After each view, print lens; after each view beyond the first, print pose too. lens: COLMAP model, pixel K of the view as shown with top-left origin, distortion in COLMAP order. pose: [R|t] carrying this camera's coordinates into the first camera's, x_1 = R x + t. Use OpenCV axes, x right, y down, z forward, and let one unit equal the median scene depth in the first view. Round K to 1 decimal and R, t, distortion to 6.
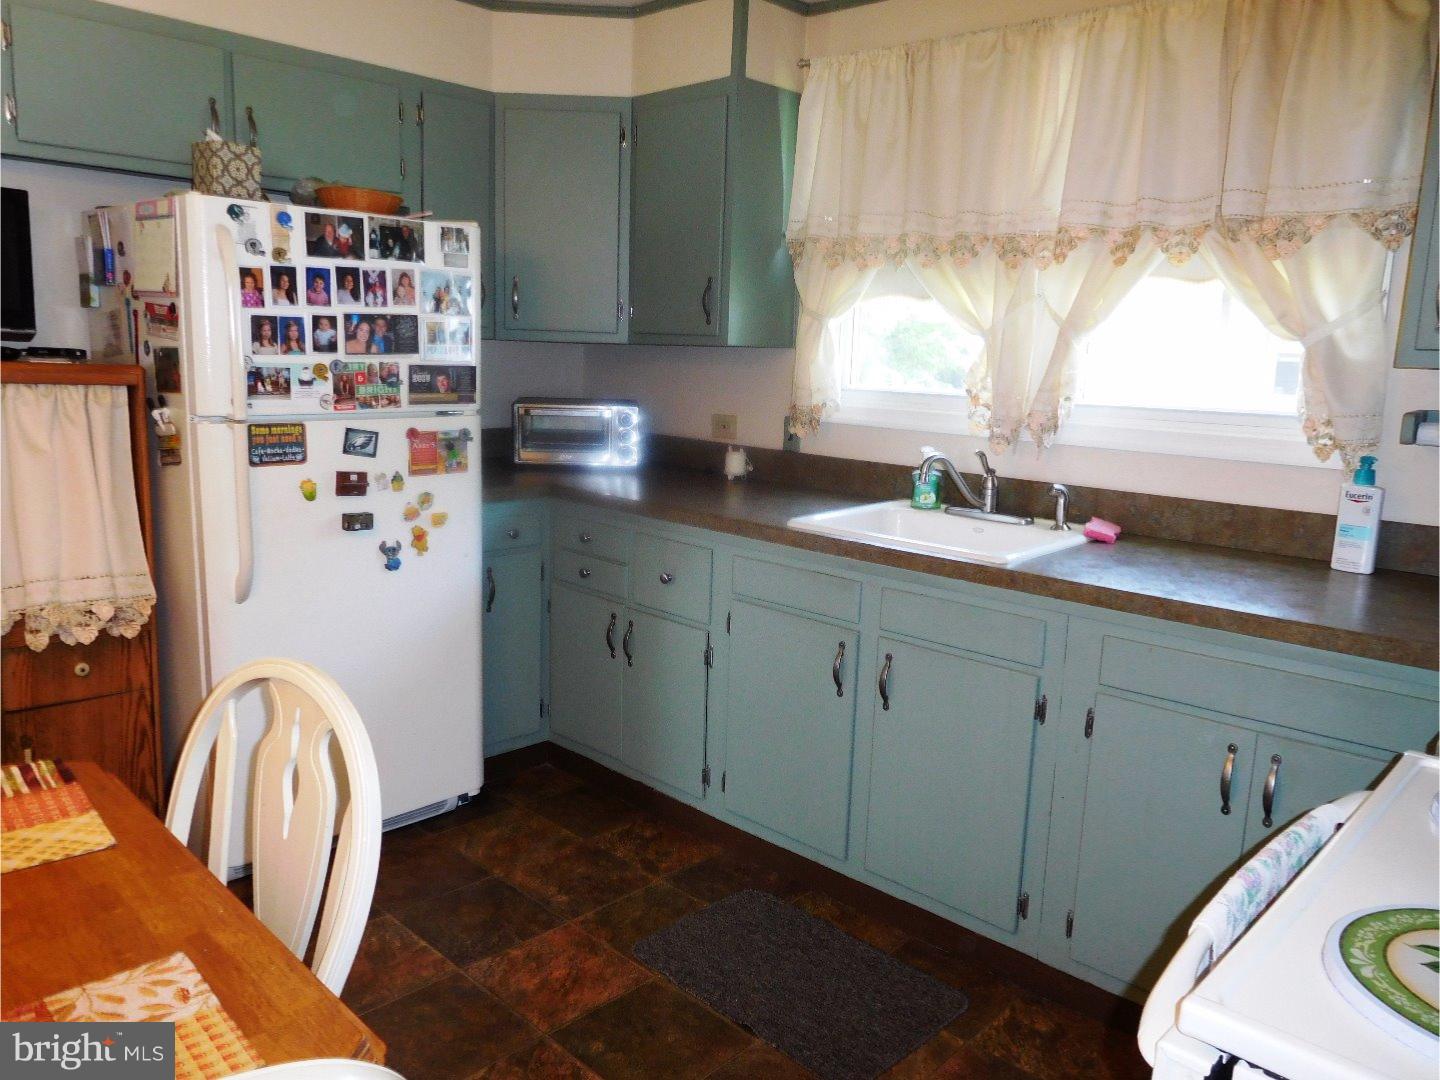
lens RADIAL K [[1077.1, 0, 720.0], [0, 1077.1, 540.0], [0, 0, 1]] dist [-0.005186, 0.004218]
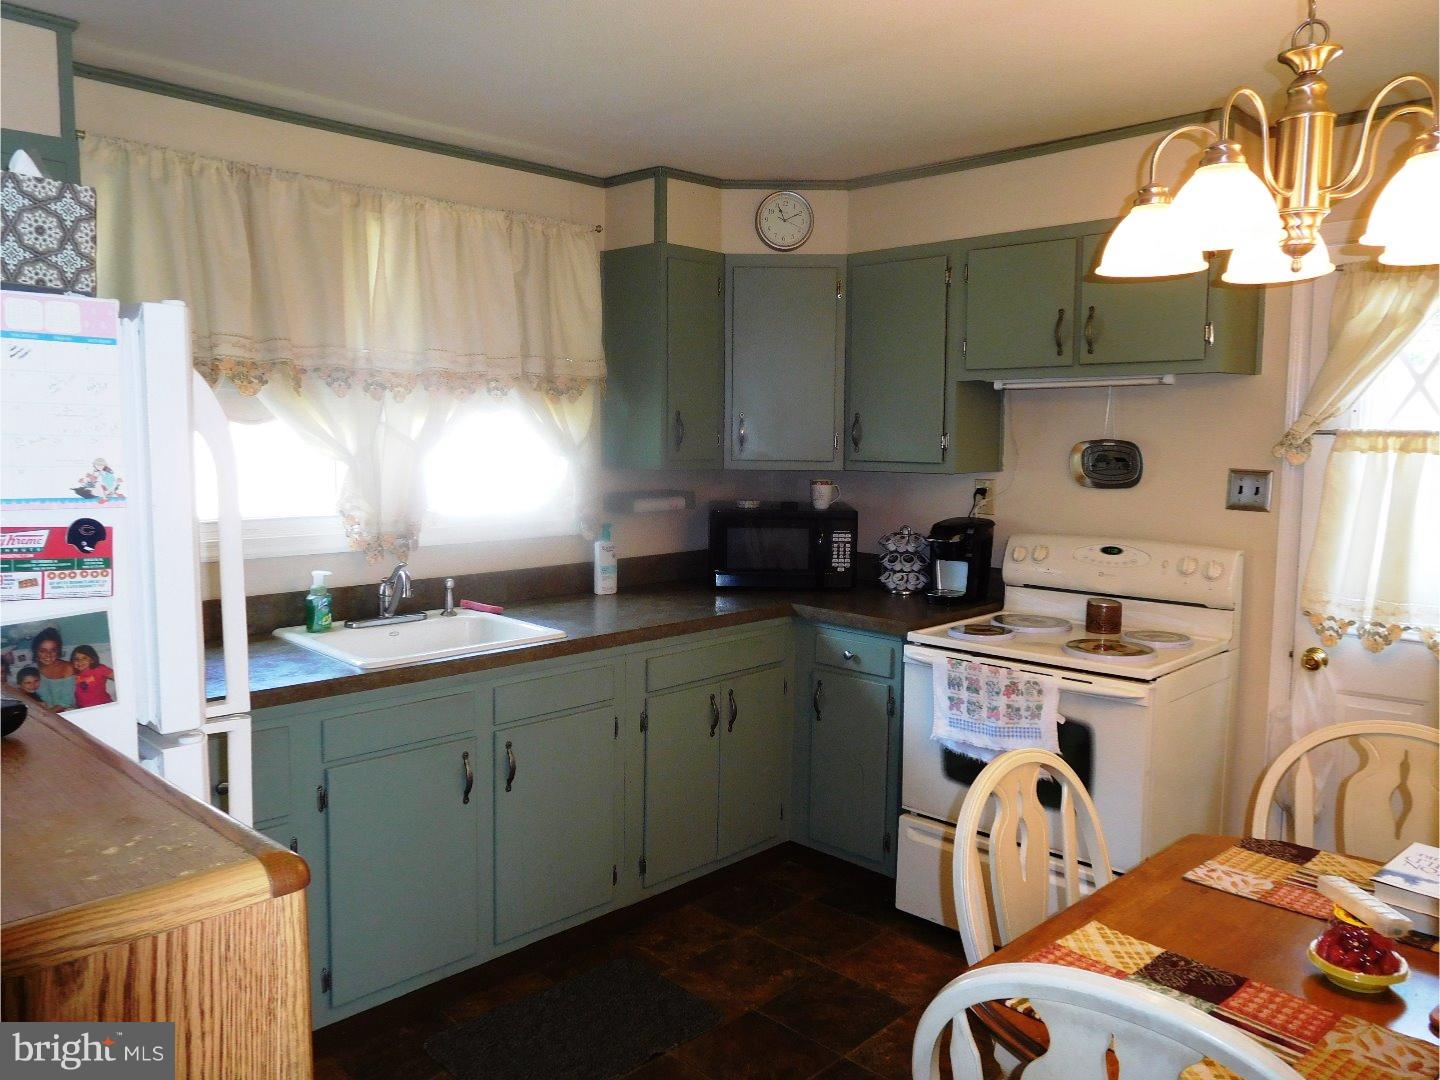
lens RADIAL K [[1077.1, 0, 720.0], [0, 1077.1, 540.0], [0, 0, 1]] dist [-0.005186, 0.004218]
pose [[0.030466, -0.133951, 0.990520, -0.926224], [0.168777, 0.977439, 0.126991, -0.208617], [-0.985183, 0.163308, 0.052386, 0.666144]]
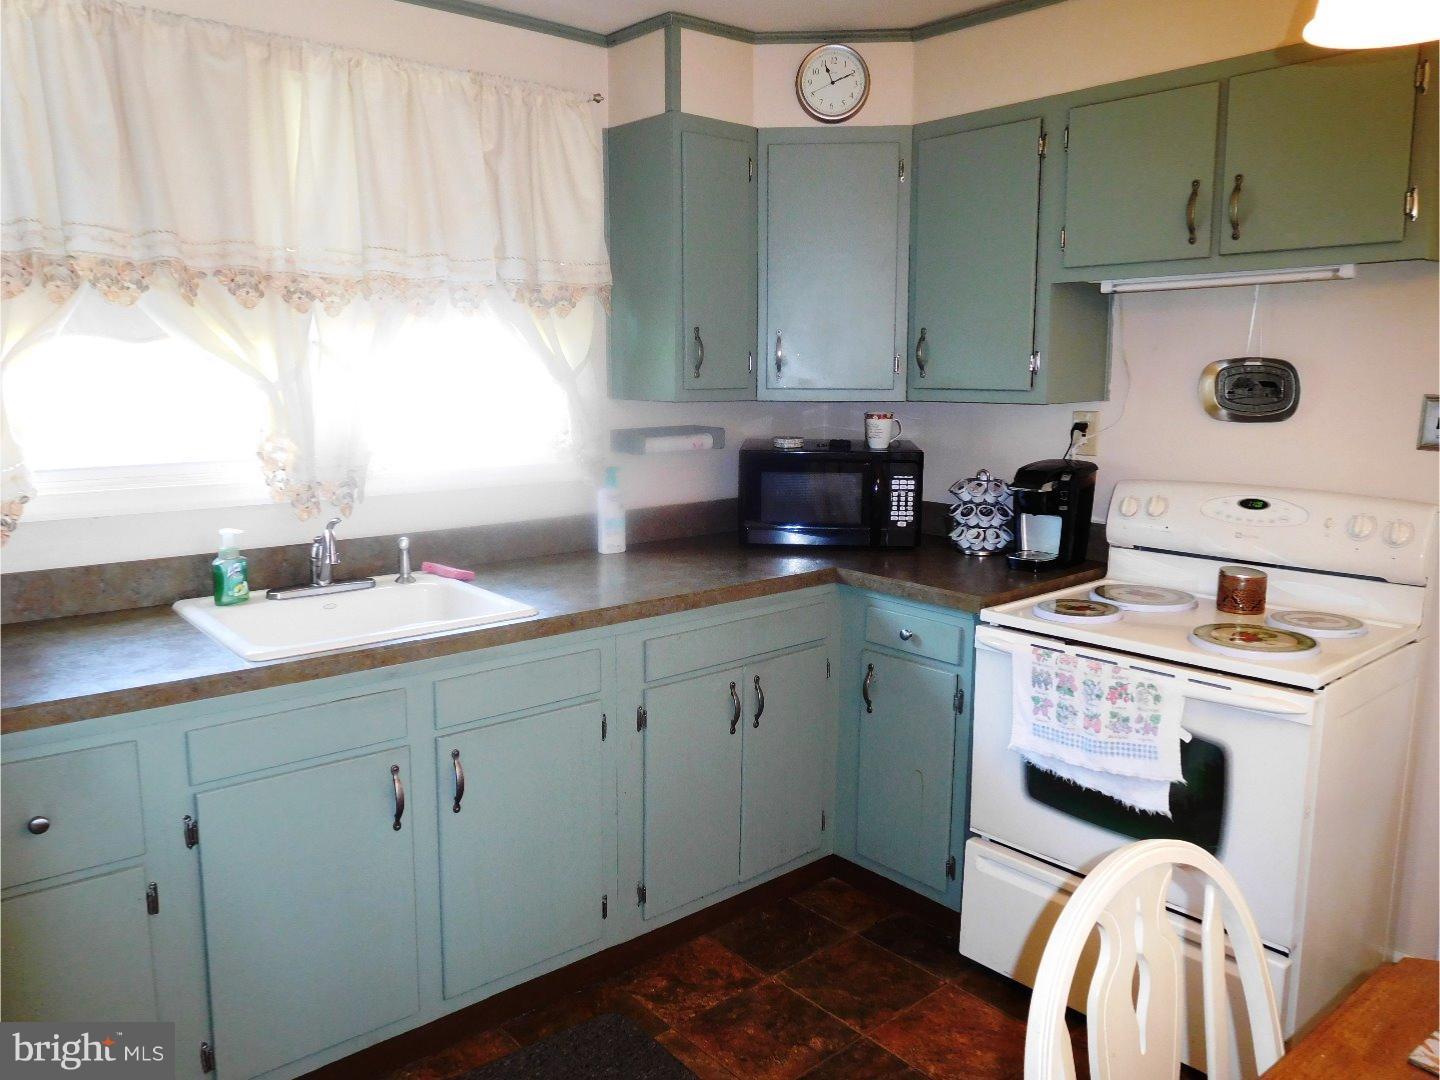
lens RADIAL K [[1066.0, 0, 724.6], [0, 1066.0, 541.1], [0, 0, 1]] dist [-0.028724, 0.016857]
pose [[0.110306, -0.192244, 0.975128, -0.632207], [0.177227, 0.969196, 0.171027, -0.170893], [-0.977969, 0.153954, 0.140979, 0.613845]]
